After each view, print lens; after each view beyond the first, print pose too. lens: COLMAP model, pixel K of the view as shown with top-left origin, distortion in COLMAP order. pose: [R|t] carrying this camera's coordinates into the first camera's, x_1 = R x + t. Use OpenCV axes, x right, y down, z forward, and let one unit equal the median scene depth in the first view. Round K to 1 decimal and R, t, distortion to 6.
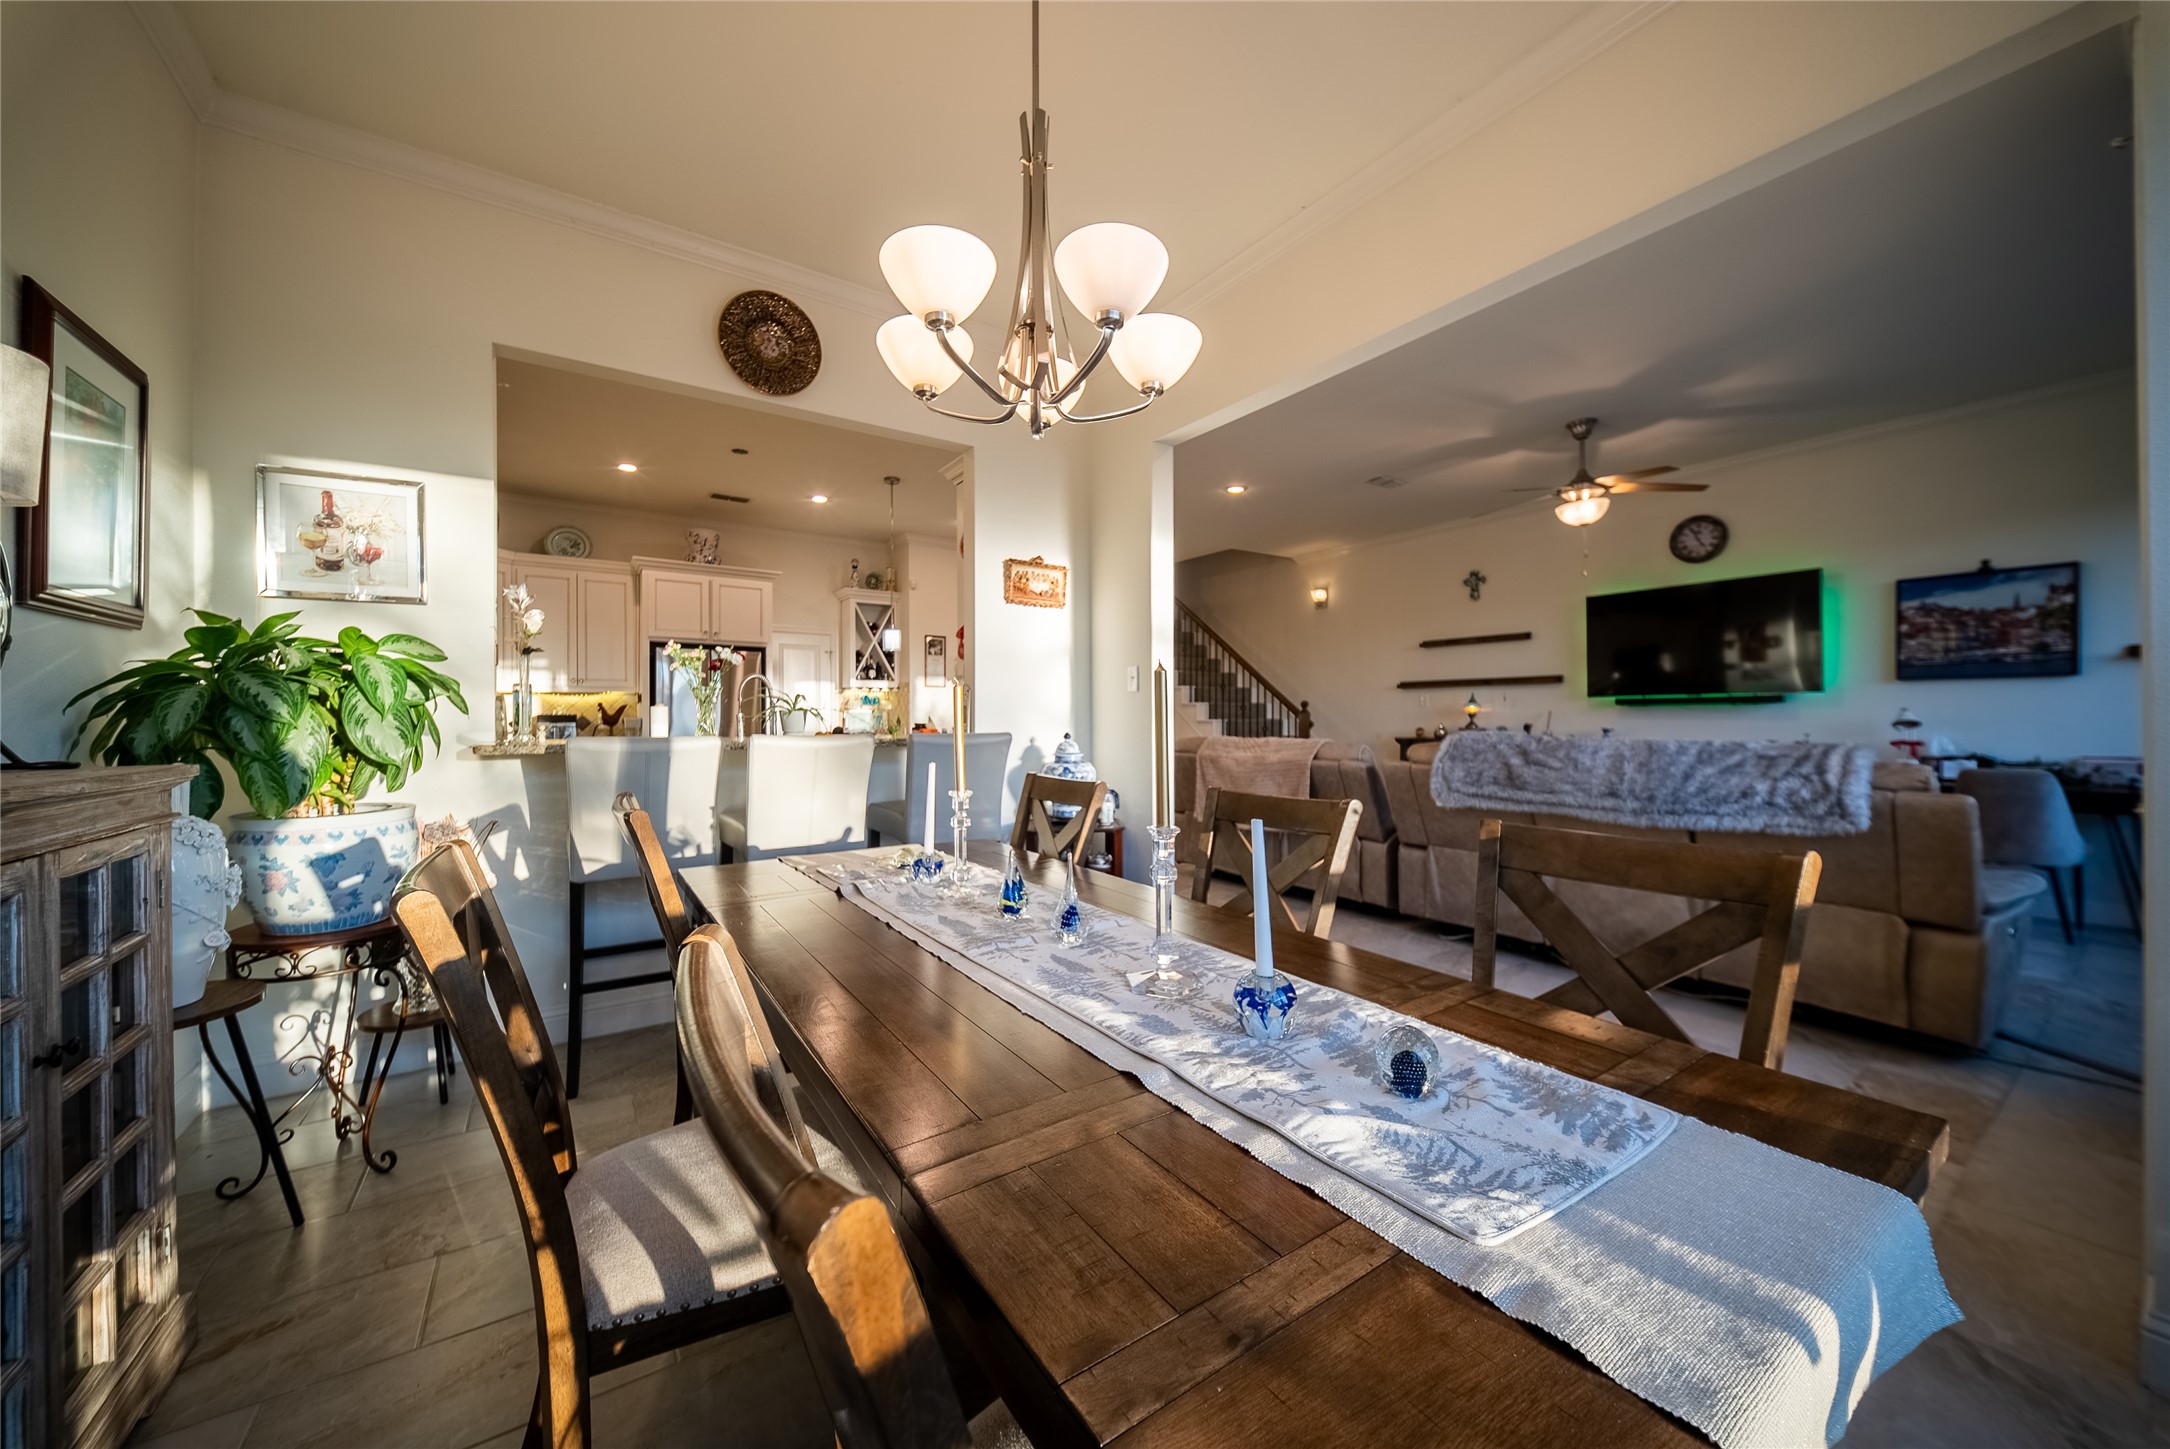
lens RADIAL K [[775.9, 0, 1085.0], [0, 775.9, 724.5], [0, 0, 1]] dist [0.007423, -0.005358]
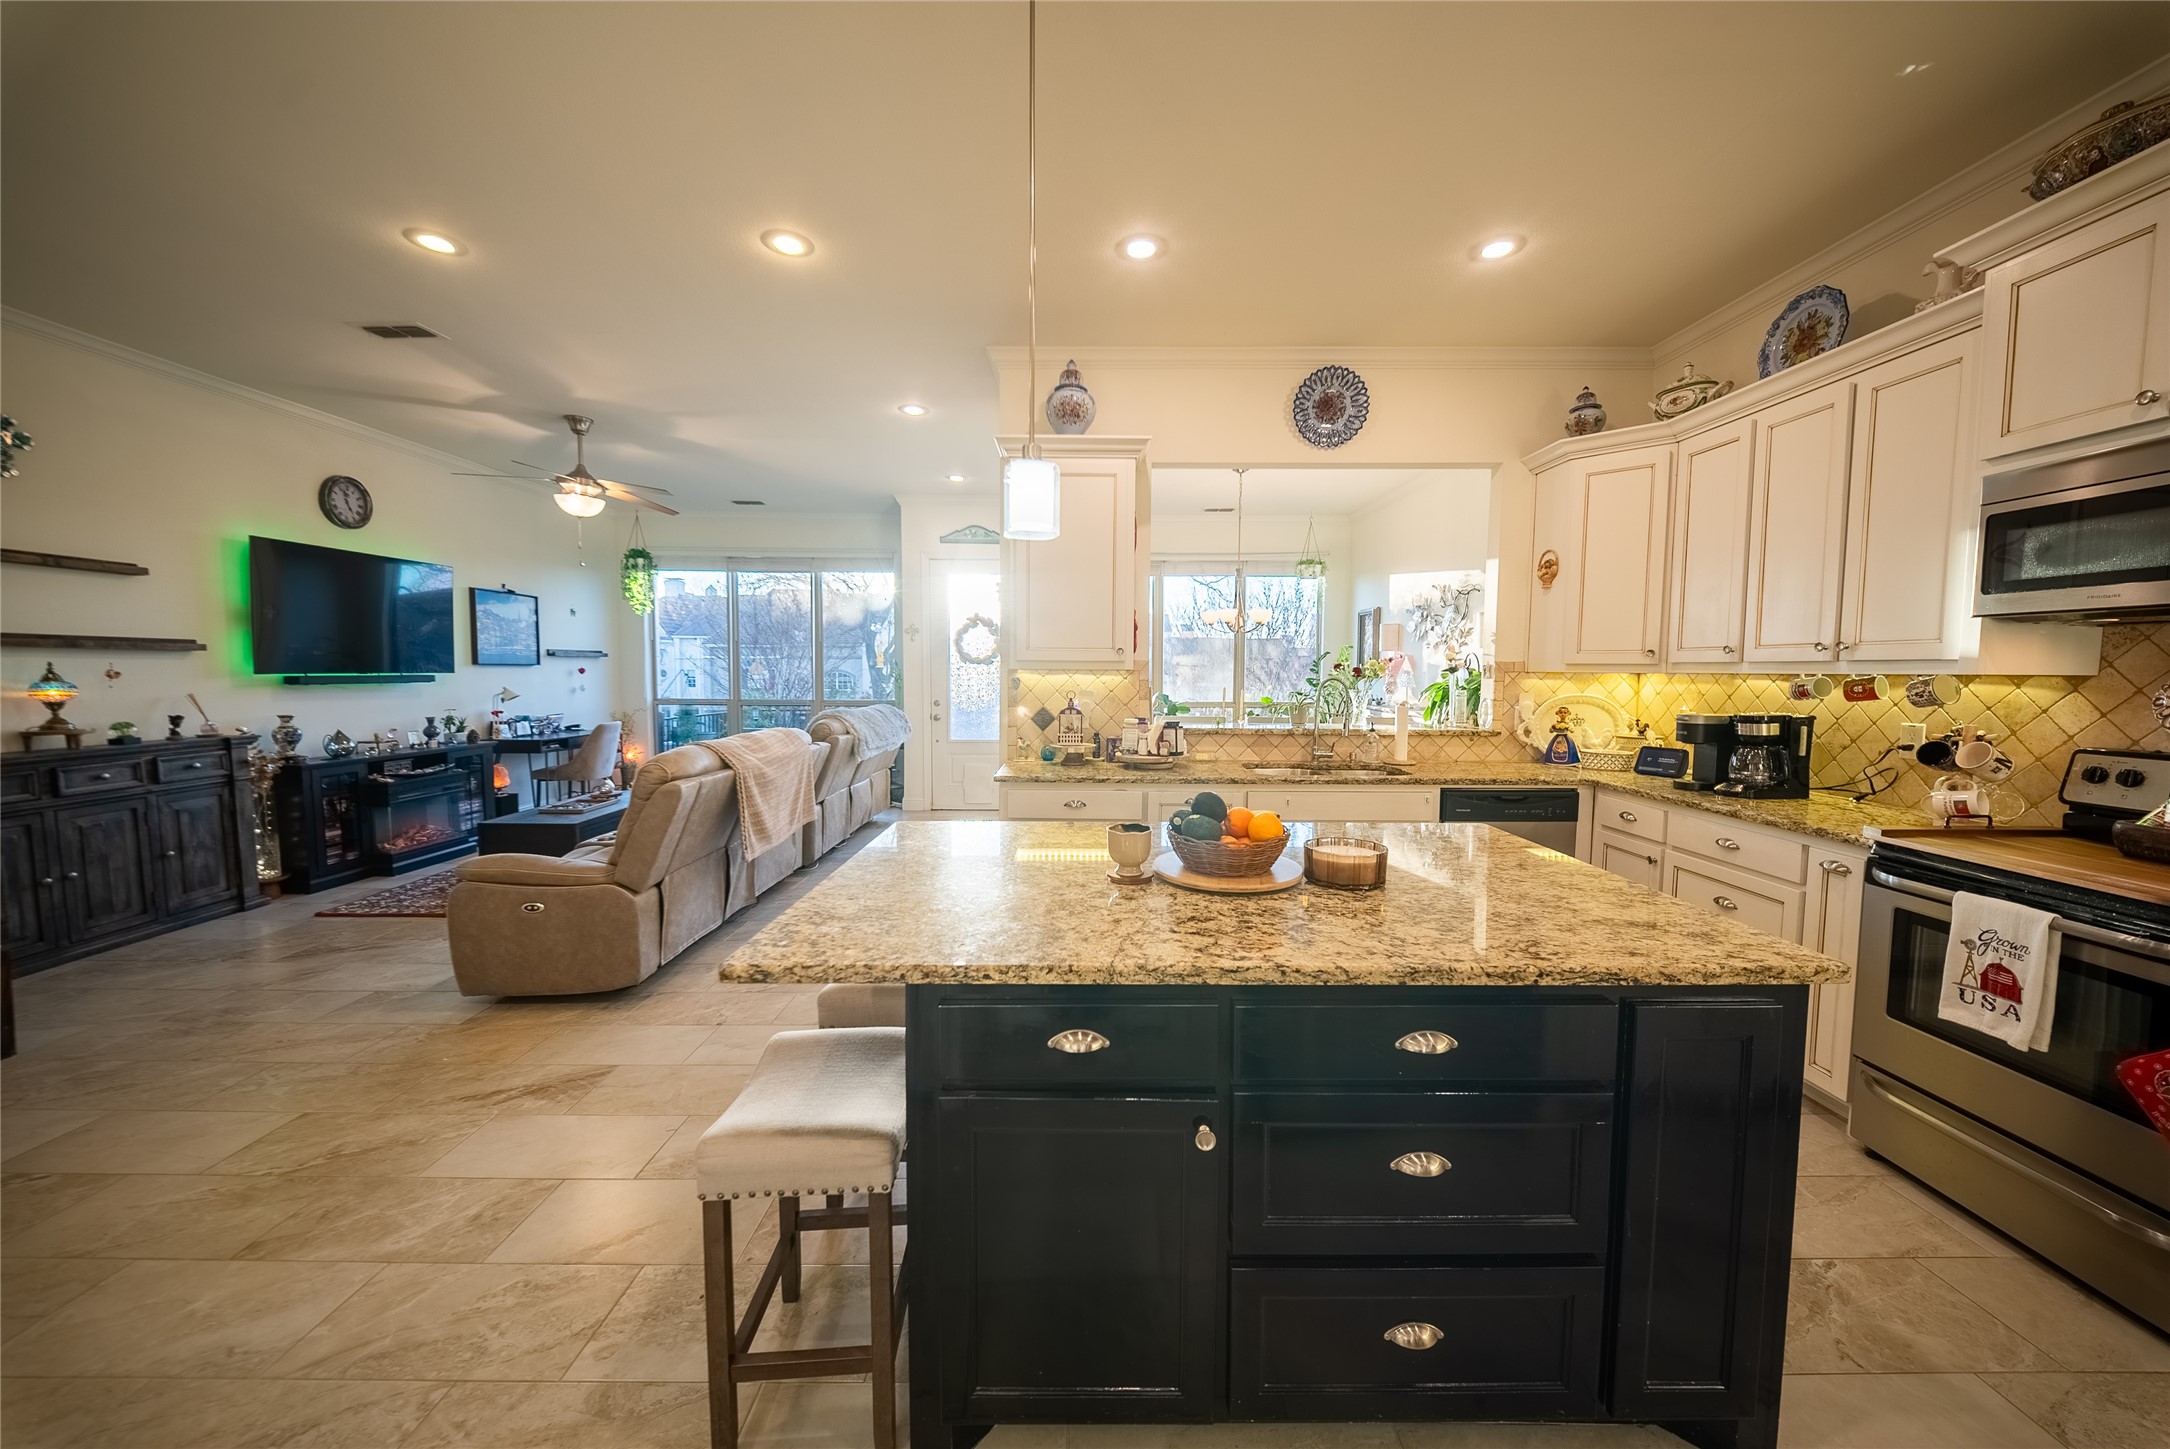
lens RADIAL K [[775.9, 0, 1085.0], [0, 775.9, 724.5], [0, 0, 1]] dist [0.007423, -0.005358]
pose [[-0.829467, -0.043289, 0.556876, -0.539916], [-0.002546, 0.997275, 0.073731, -0.057461], [-0.558550, 0.059739, -0.827317, 1.547672]]
